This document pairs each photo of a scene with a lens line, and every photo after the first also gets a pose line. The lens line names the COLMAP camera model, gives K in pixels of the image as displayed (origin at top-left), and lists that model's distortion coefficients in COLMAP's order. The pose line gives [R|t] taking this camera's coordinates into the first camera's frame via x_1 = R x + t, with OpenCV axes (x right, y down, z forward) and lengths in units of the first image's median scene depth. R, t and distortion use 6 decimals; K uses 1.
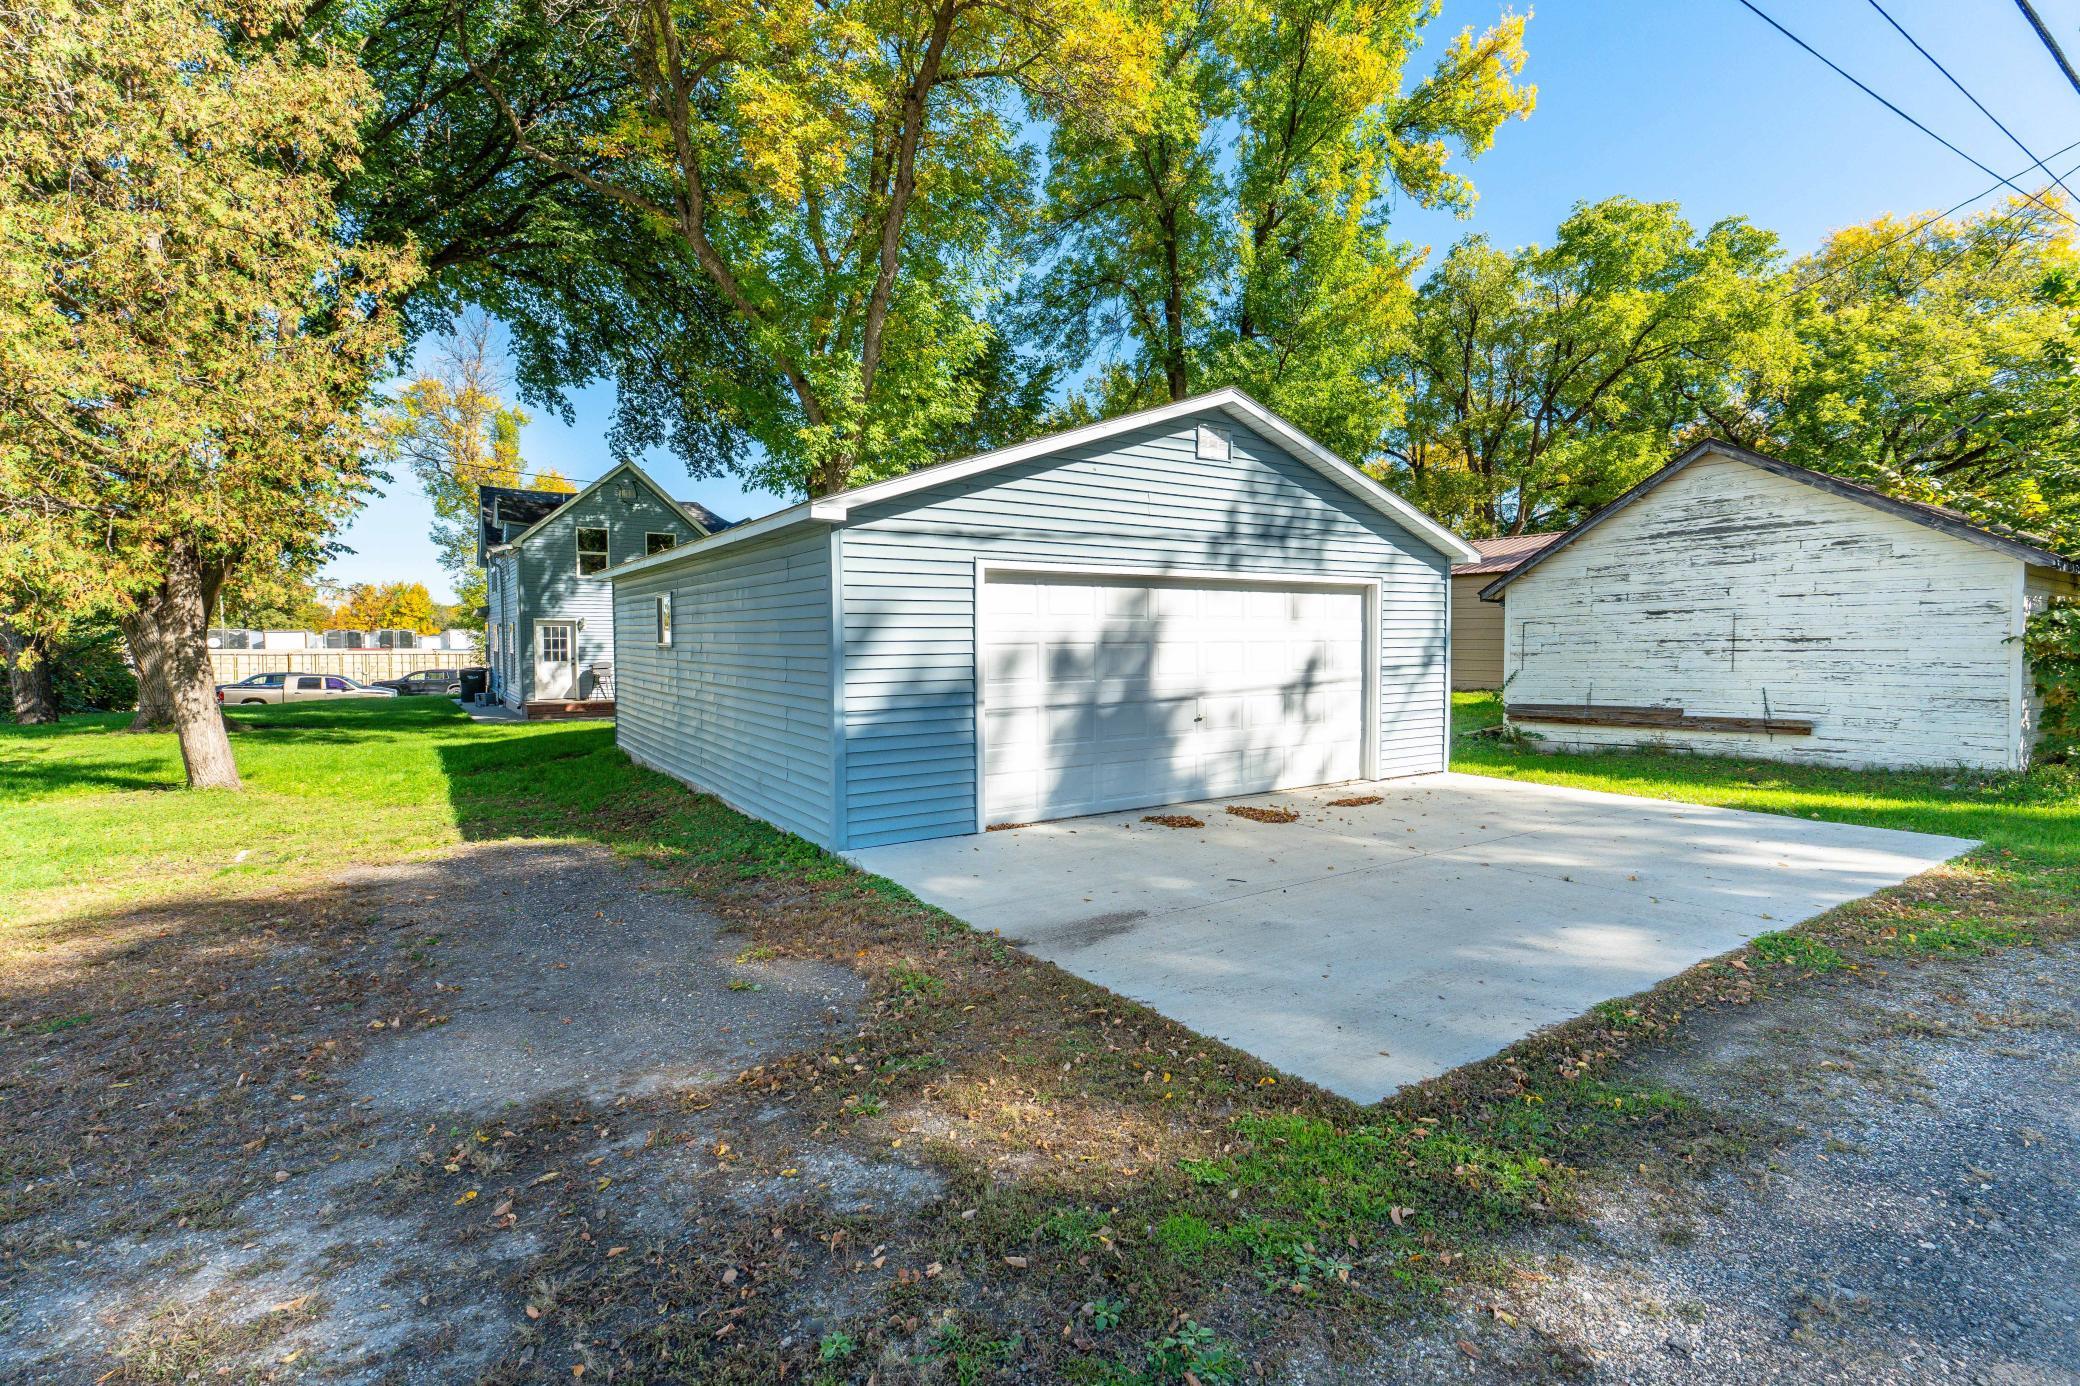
lens RADIAL K [[954.0, 0, 1032.1], [0, 954.0, 682.7], [0, 0, 1]] dist [0.000173, -0.000096]
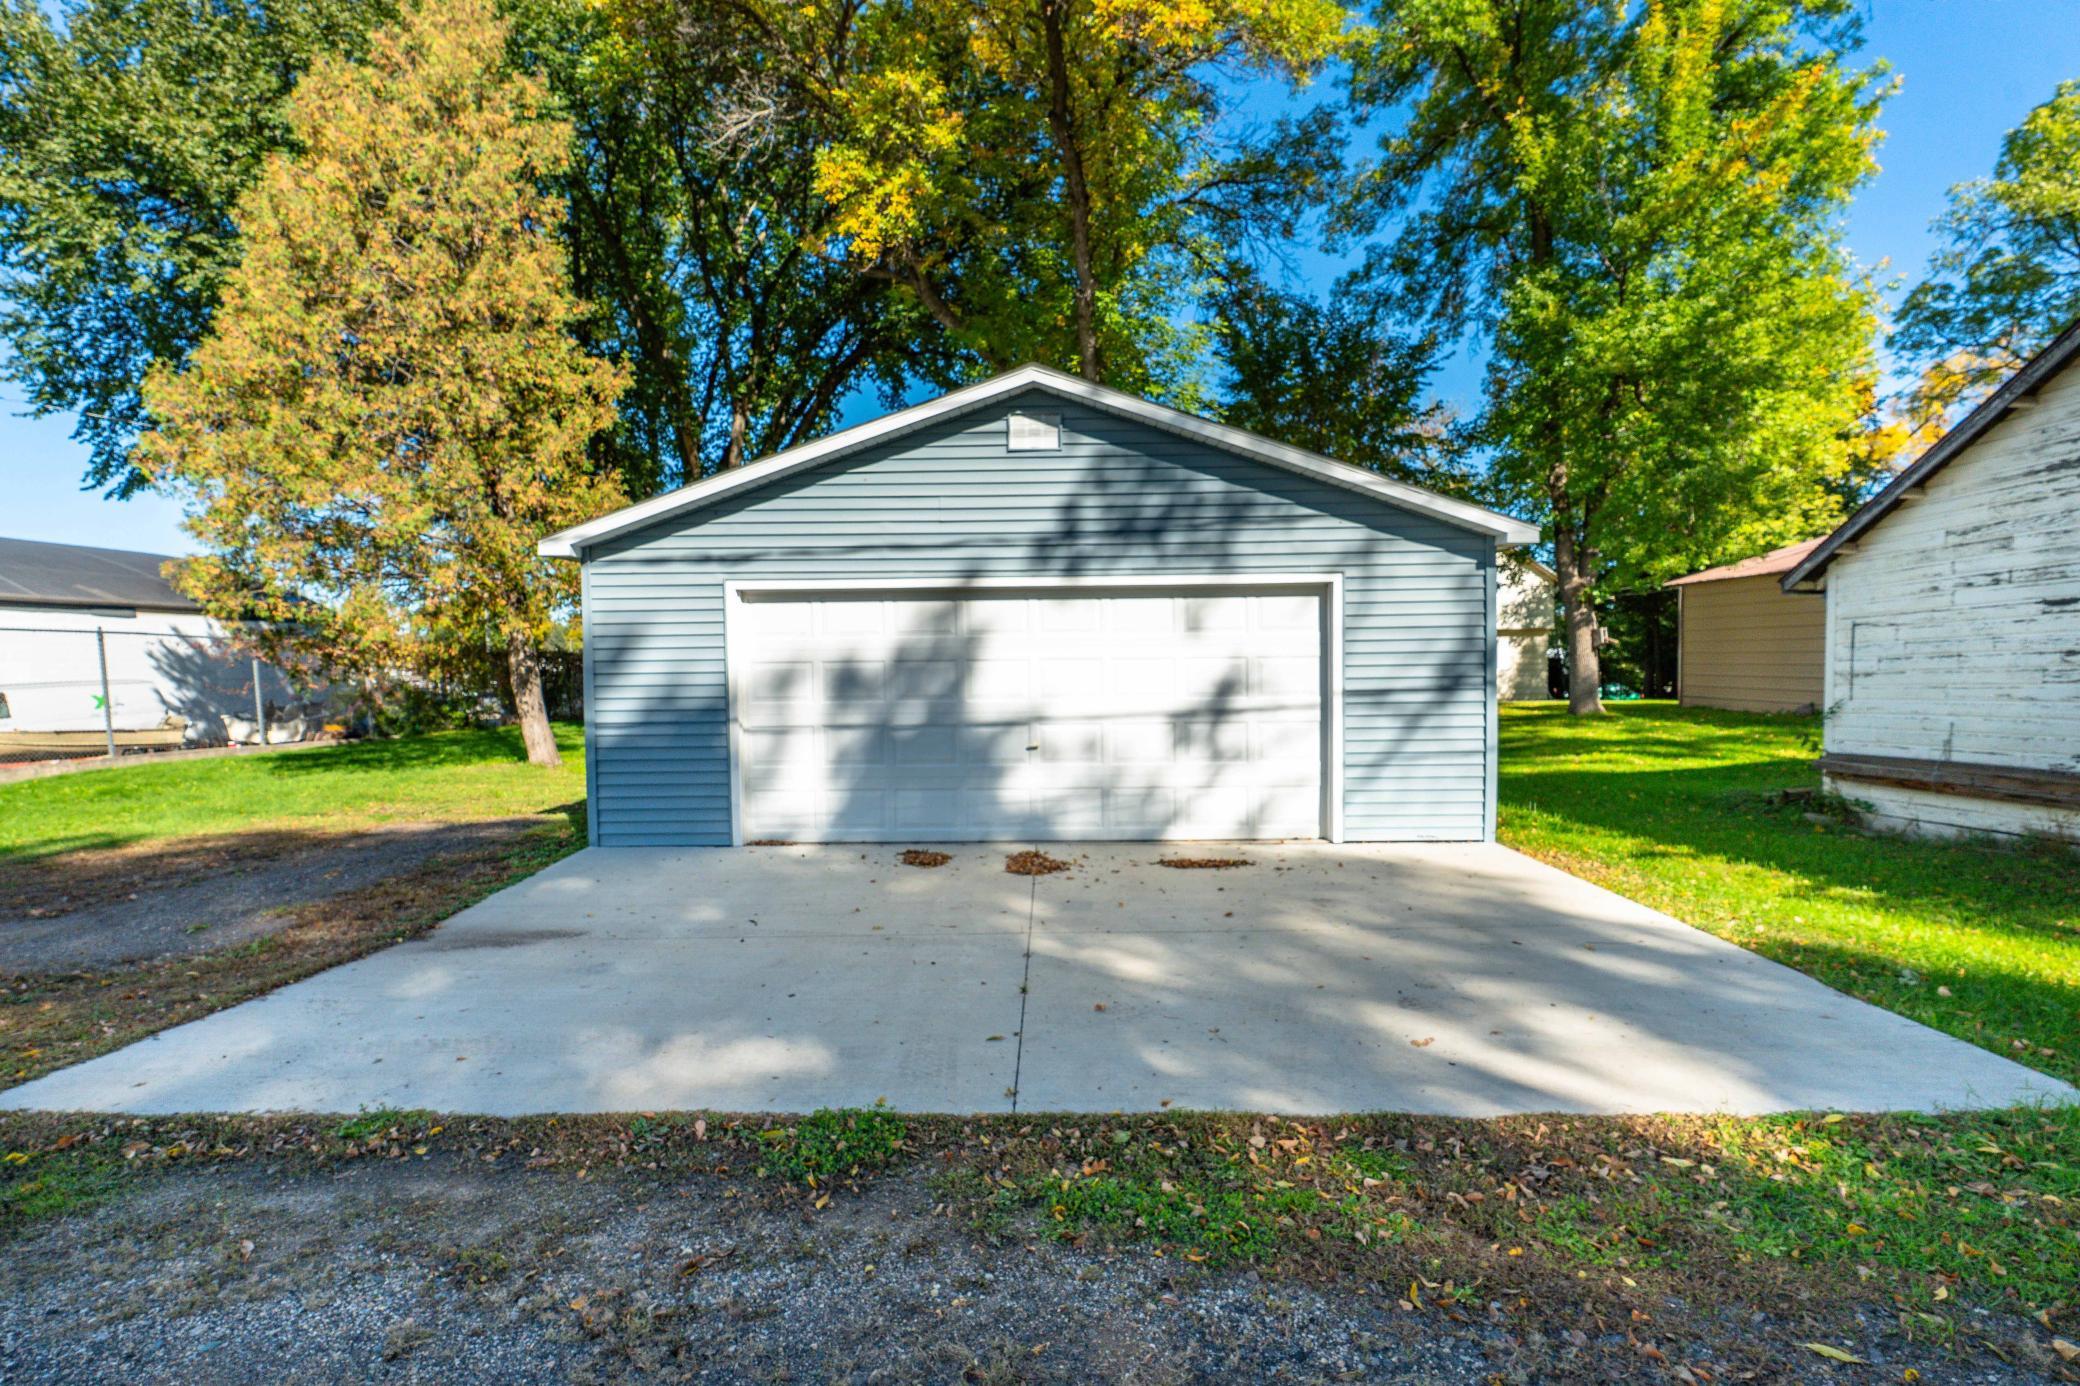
lens RADIAL K [[954.0, 0, 1091.5], [0, 954.0, 694.7], [0, 0, 1]] dist [0.000173, -0.000096]
pose [[0.828110, 0.015999, -0.560337, 0.692241], [-0.018616, 0.999826, 0.001035, -0.012208], [0.560256, 0.009574, 0.828264, 0.296859]]
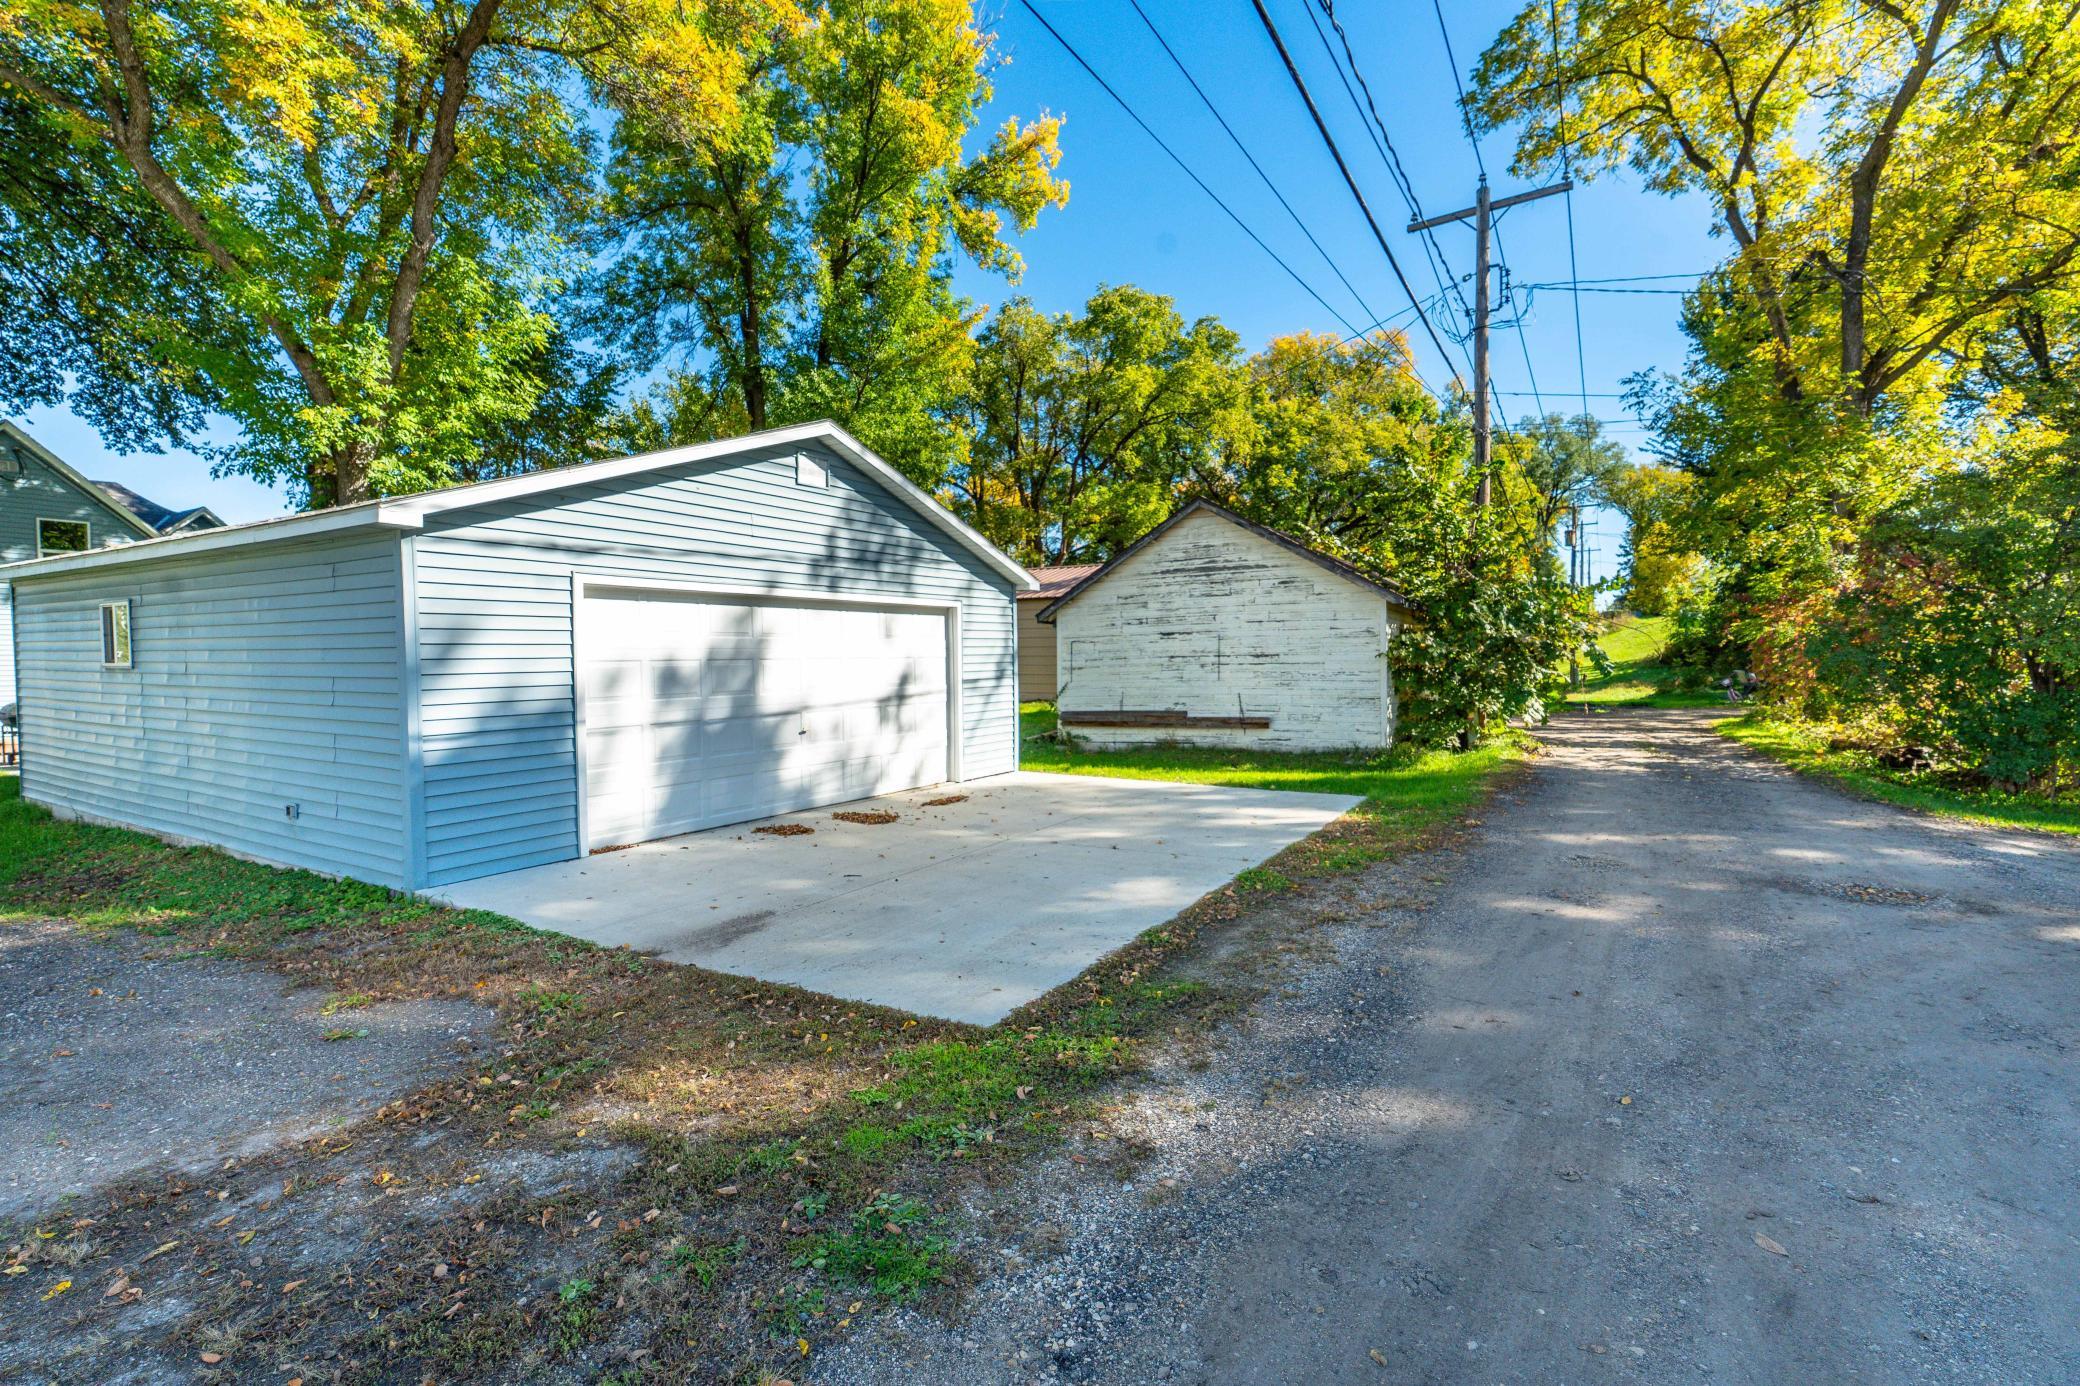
lens RADIAL K [[954.0, 0, 1038.8], [0, 954.0, 693.8], [0, 0, 1]] dist [0.000173, -0.000096]
pose [[0.901343, -0.019930, 0.432647, -0.044548], [0.023172, 0.999729, -0.002222, 0.004070], [-0.432485, 0.012028, 0.901561, -0.058100]]
